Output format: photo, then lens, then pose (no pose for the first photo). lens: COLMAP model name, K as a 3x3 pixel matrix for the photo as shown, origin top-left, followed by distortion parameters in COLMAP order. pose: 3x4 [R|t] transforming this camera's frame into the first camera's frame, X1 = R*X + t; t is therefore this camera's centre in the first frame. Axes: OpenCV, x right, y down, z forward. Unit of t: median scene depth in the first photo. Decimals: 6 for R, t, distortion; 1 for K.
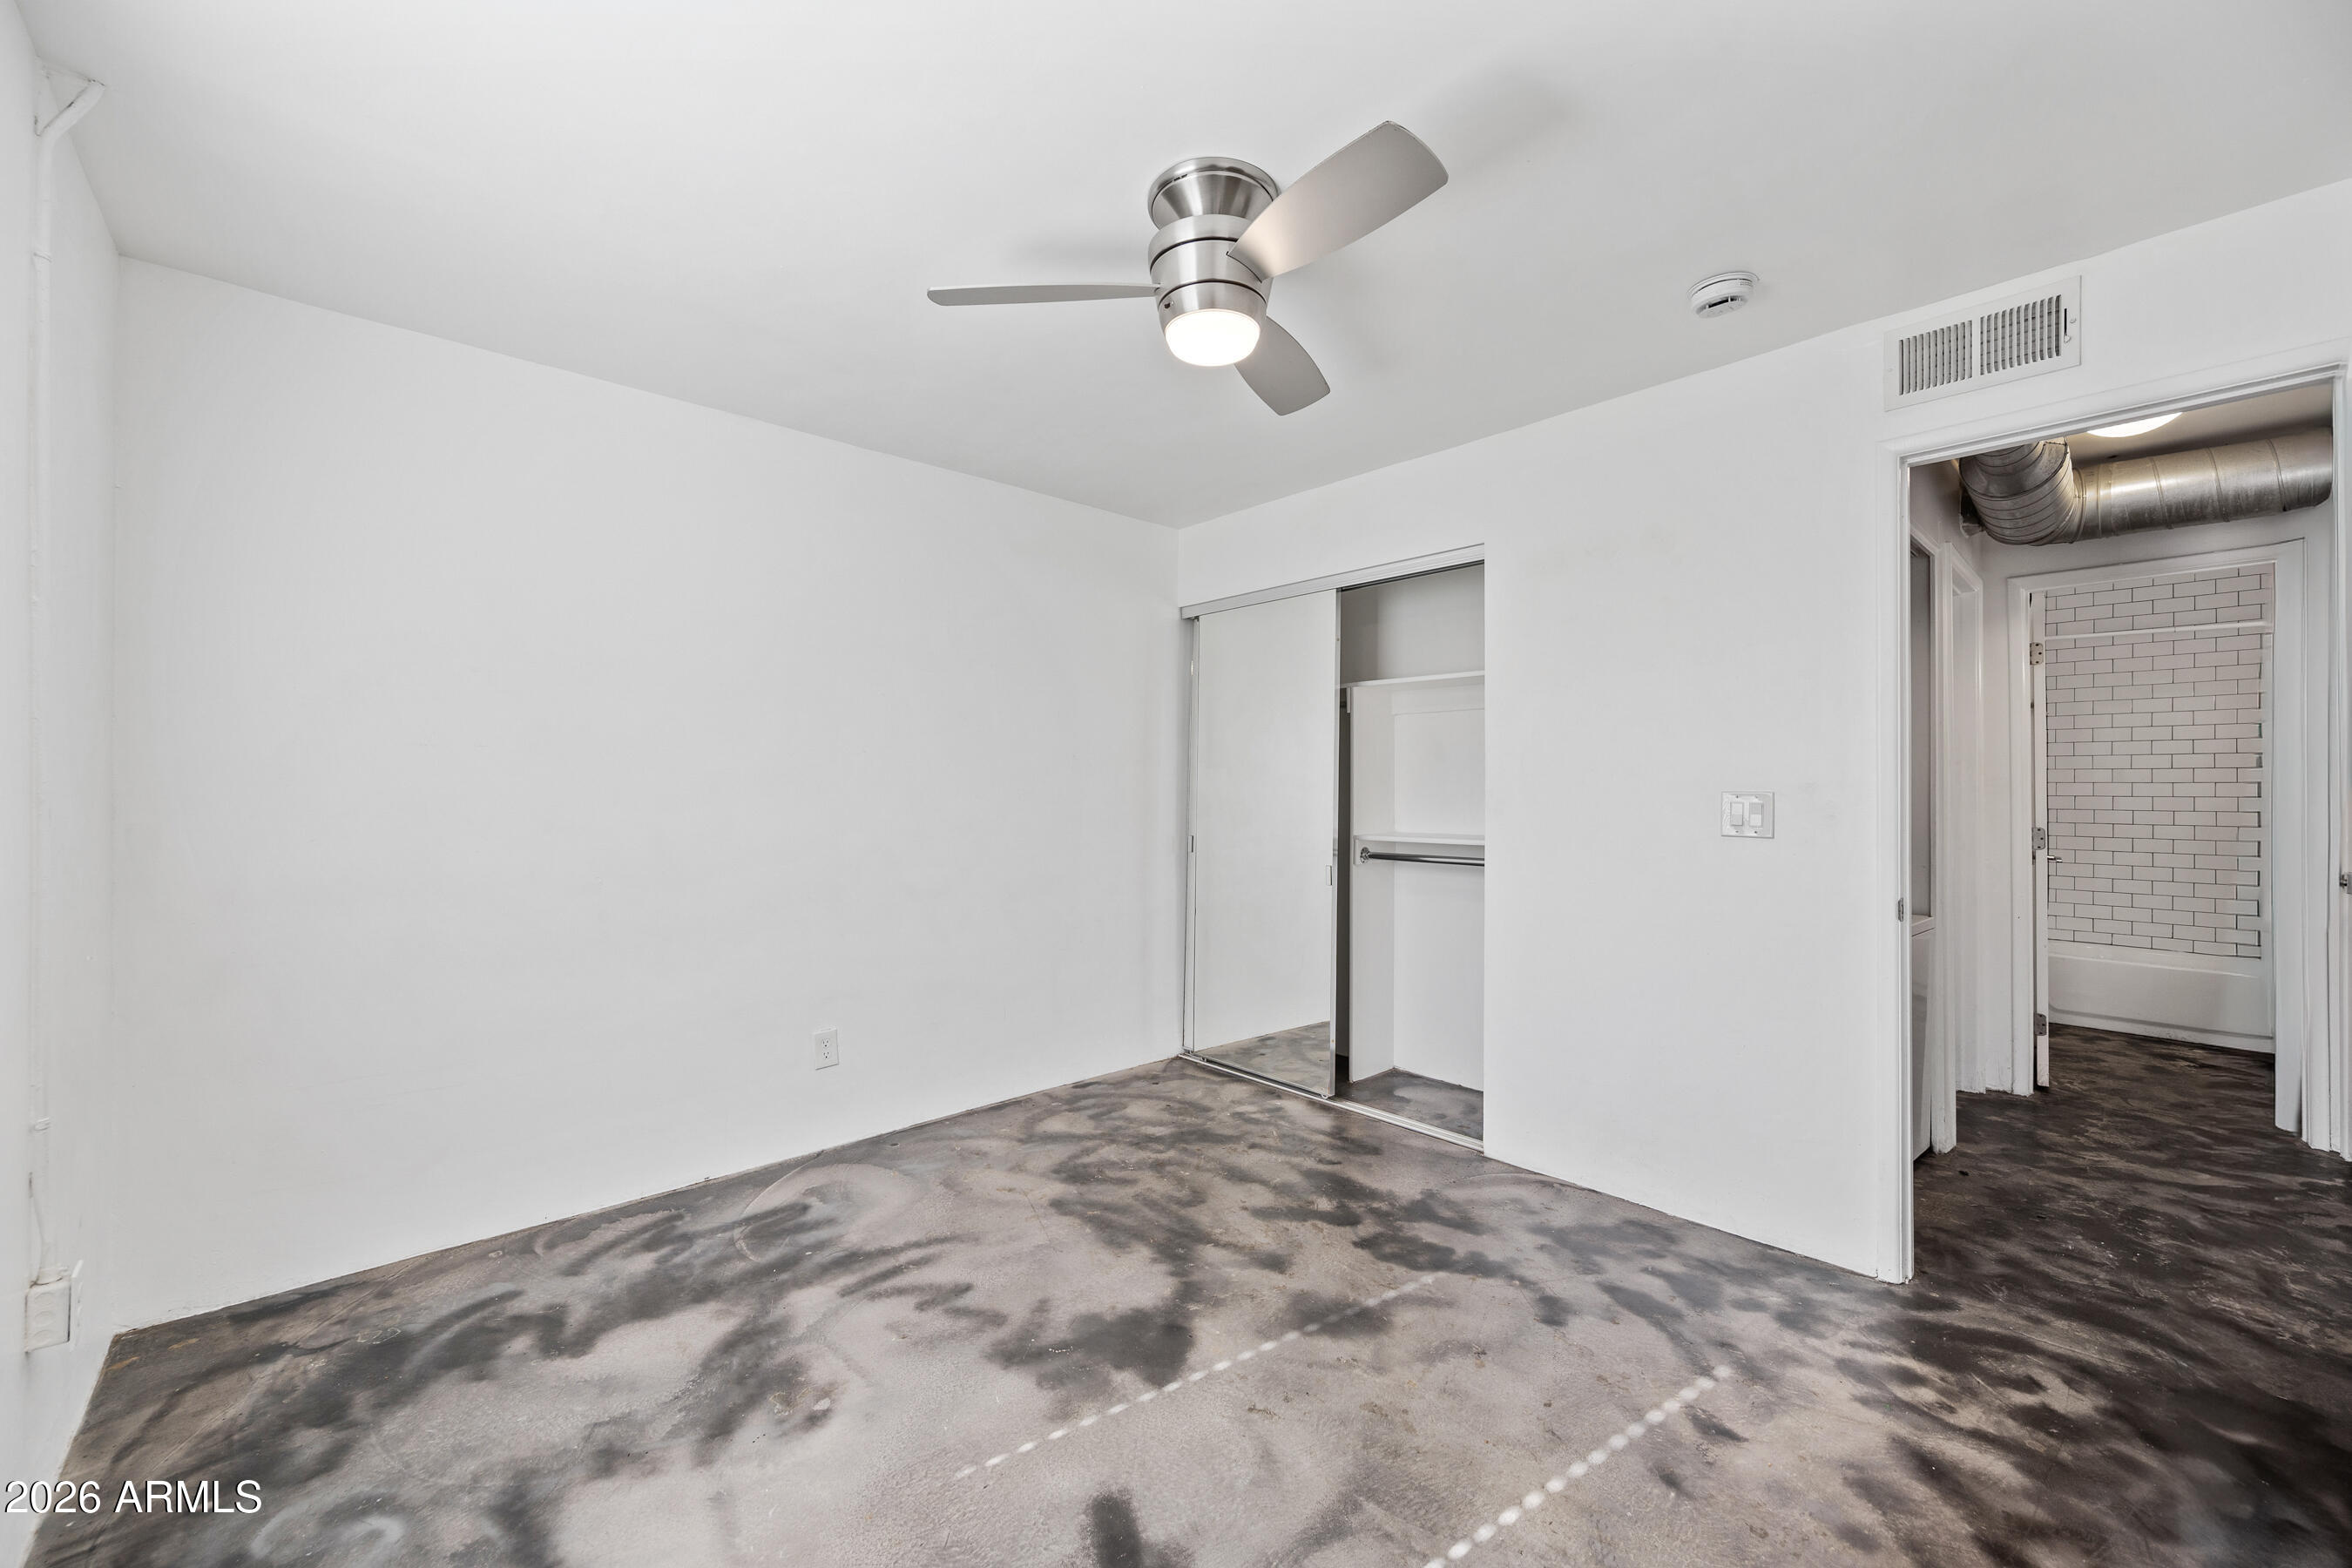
lens RADIAL K [[932.7, 0, 1174.8], [0, 932.7, 777.4], [0, 0, 1]] dist [-0.000849, 0.000206]
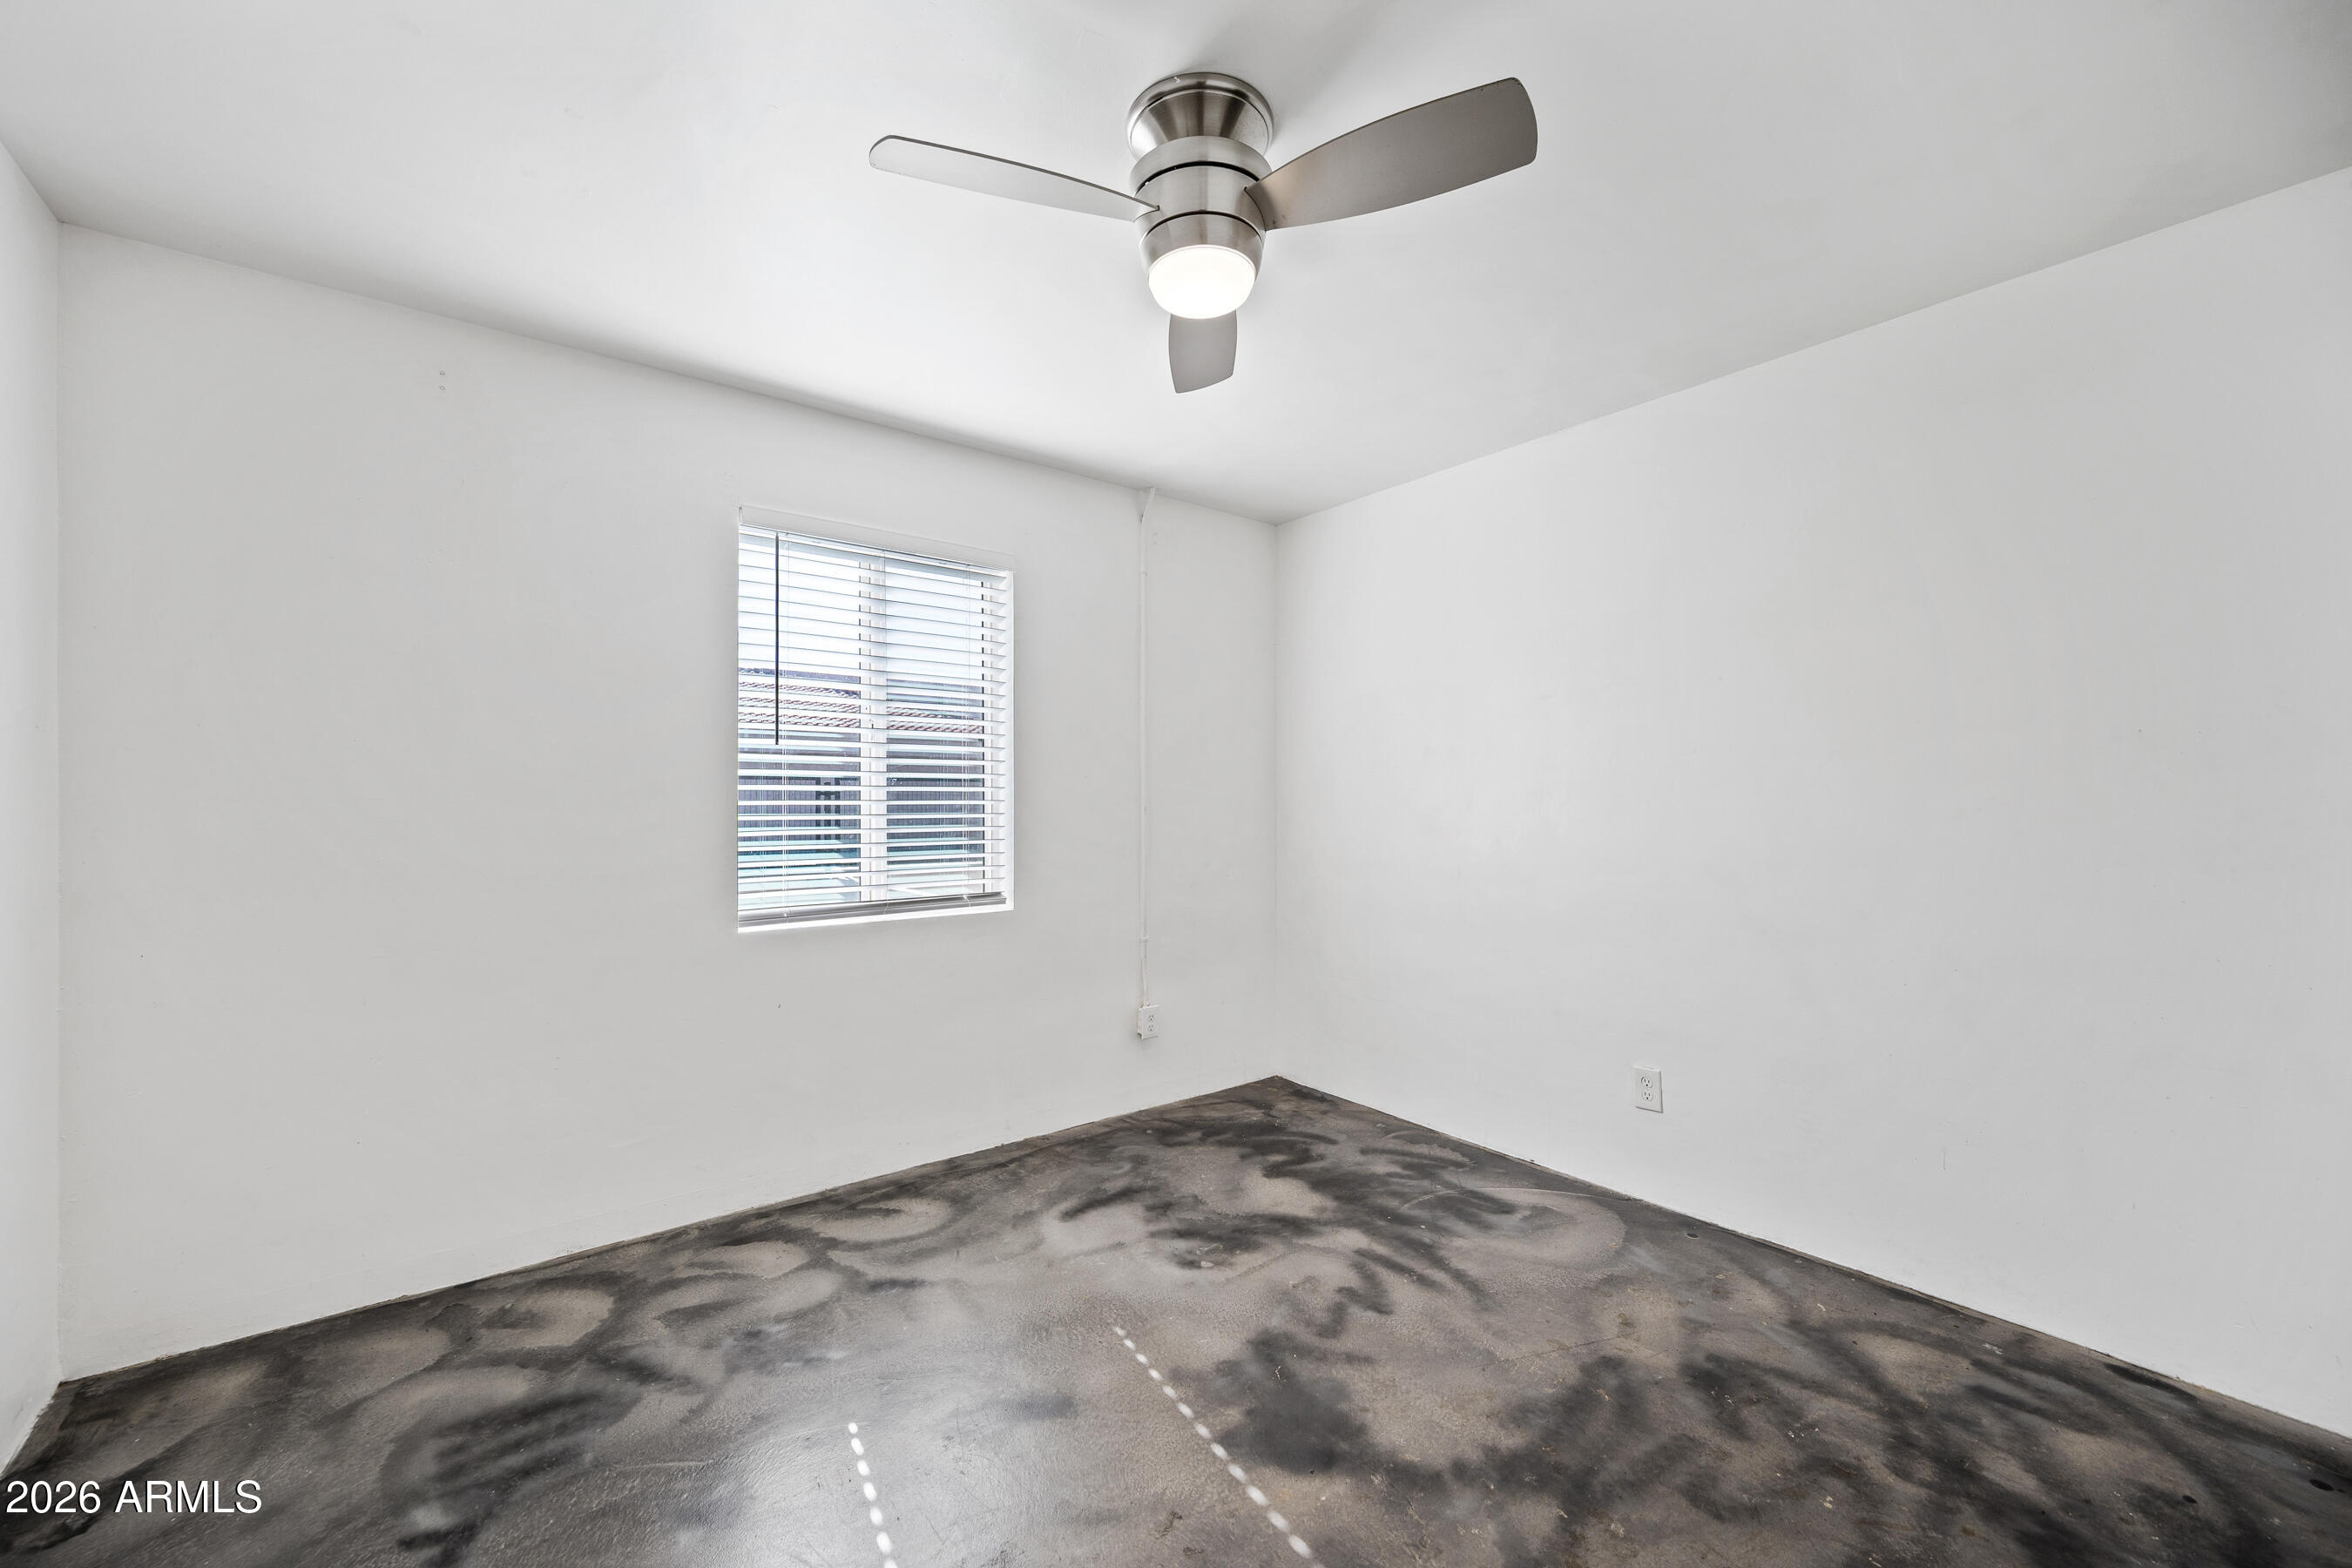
lens RADIAL K [[932.7, 0, 1174.9], [0, 932.7, 787.9], [0, 0, 1]] dist [-0.000849, 0.000206]
pose [[-0.089800, -0.010583, -0.995904, 0.734054], [0.015066, 0.999815, -0.011983, 0.009141], [0.995846, -0.016080, -0.089624, 0.836503]]
